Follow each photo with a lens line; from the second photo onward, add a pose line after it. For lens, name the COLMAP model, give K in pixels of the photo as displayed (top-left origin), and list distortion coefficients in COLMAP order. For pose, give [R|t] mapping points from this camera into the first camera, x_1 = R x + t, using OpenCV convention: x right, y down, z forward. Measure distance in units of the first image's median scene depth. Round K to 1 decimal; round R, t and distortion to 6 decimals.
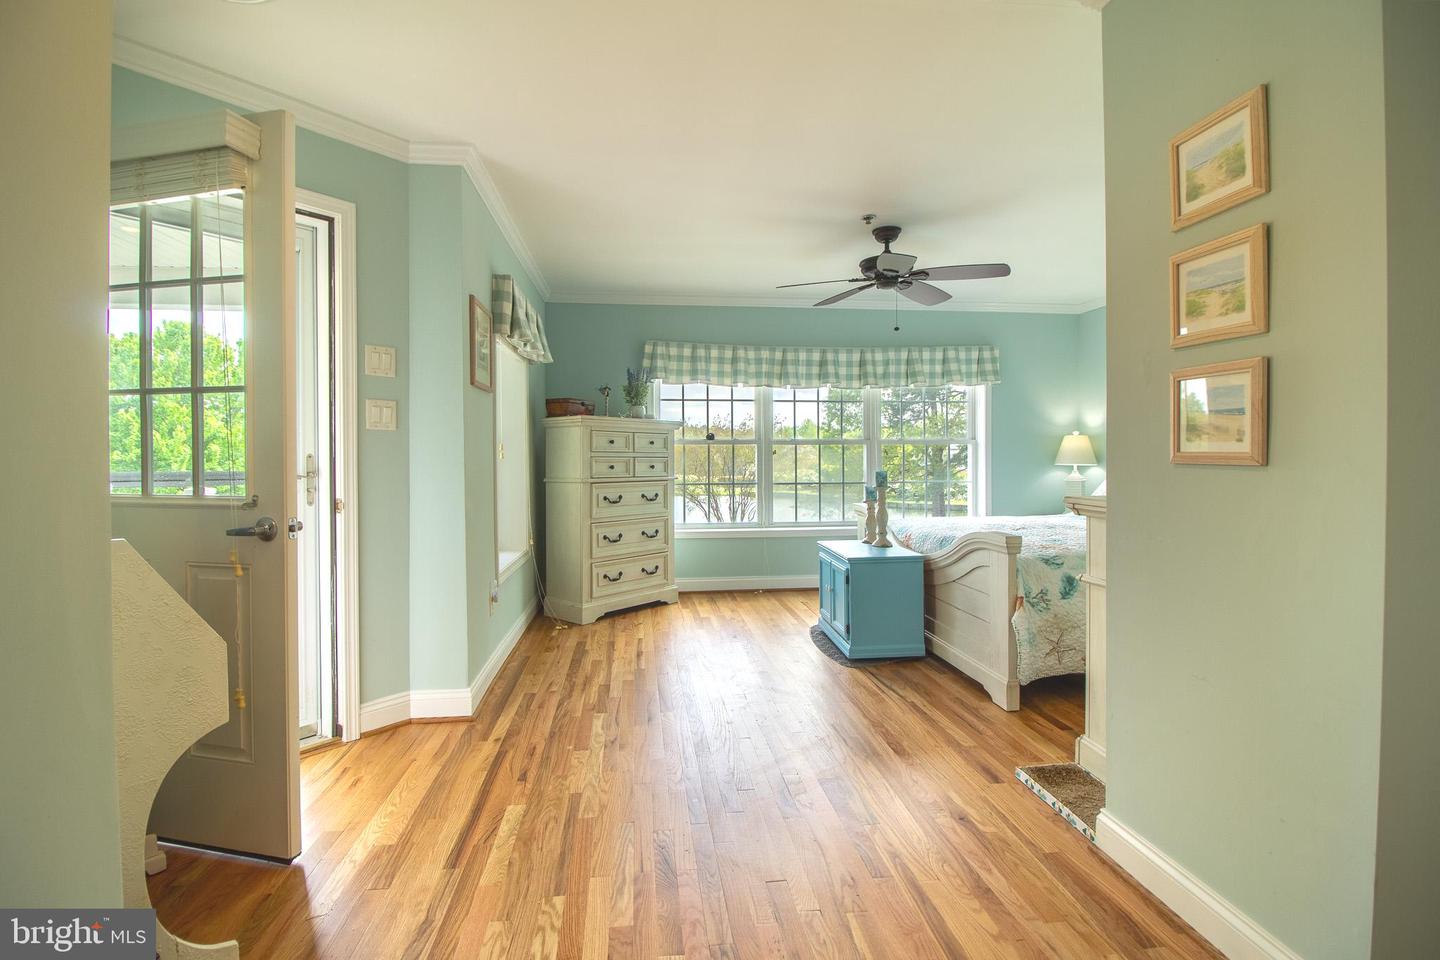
lens RADIAL K [[673.1, 0, 720.9], [0, 673.1, 473.3], [0, 0, 1]] dist [-0.003088, -0.010089]
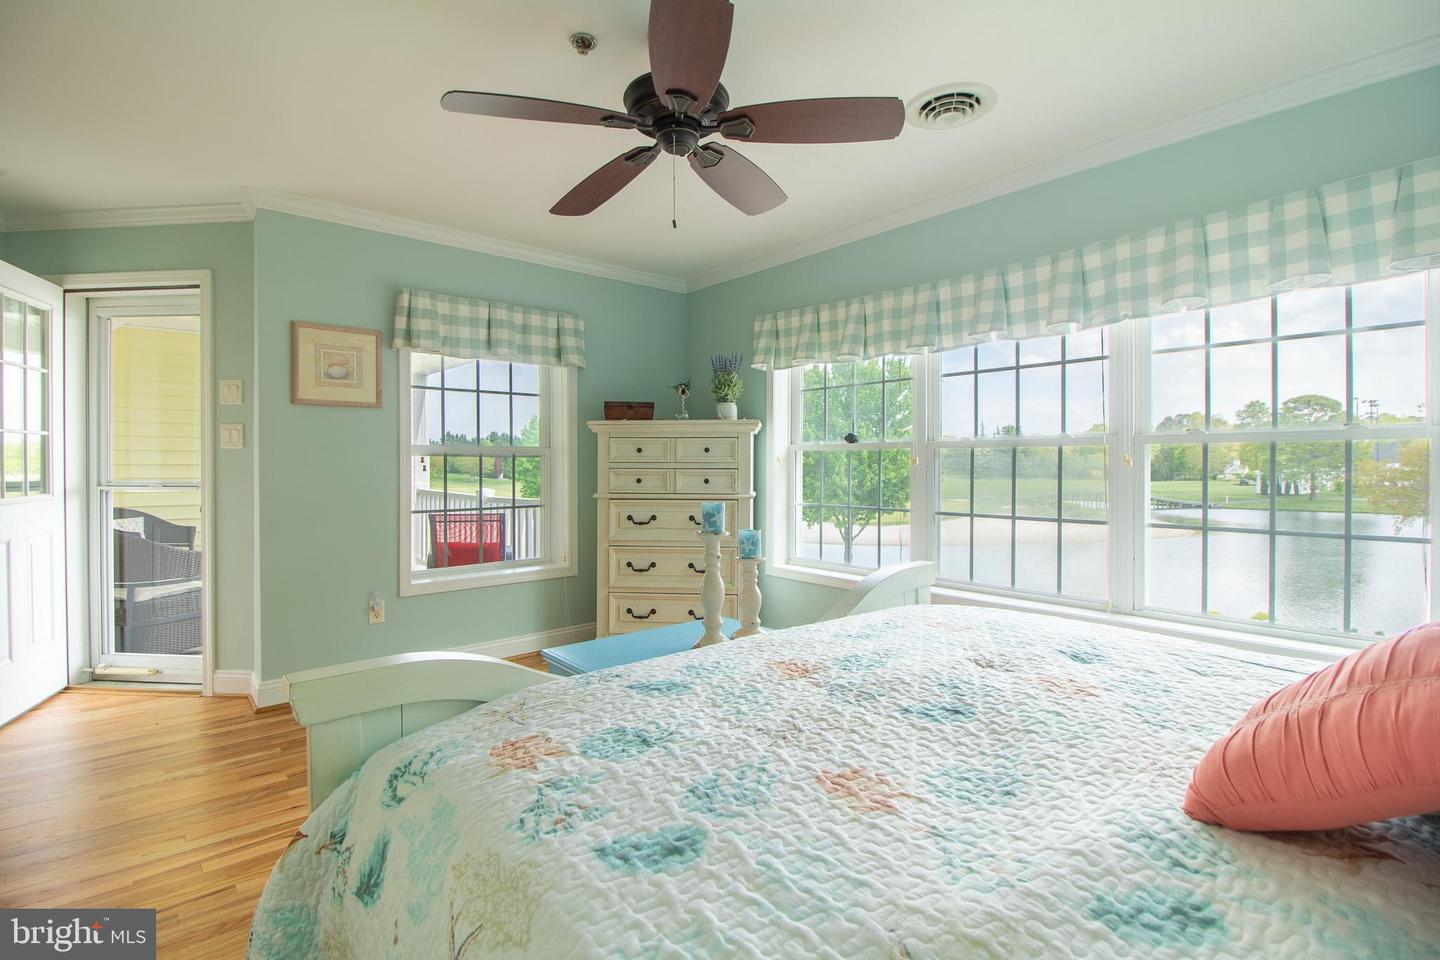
lens RADIAL K [[673.1, 0, 713.4], [0, 673.1, 469.3], [0, 0, 1]] dist [-0.003088, -0.010089]
pose [[0.561044, 0.006893, -0.827757, 0.572886], [-0.016923, 0.999852, -0.003144, -0.022136], [0.827613, 0.015772, 0.561077, 0.606262]]
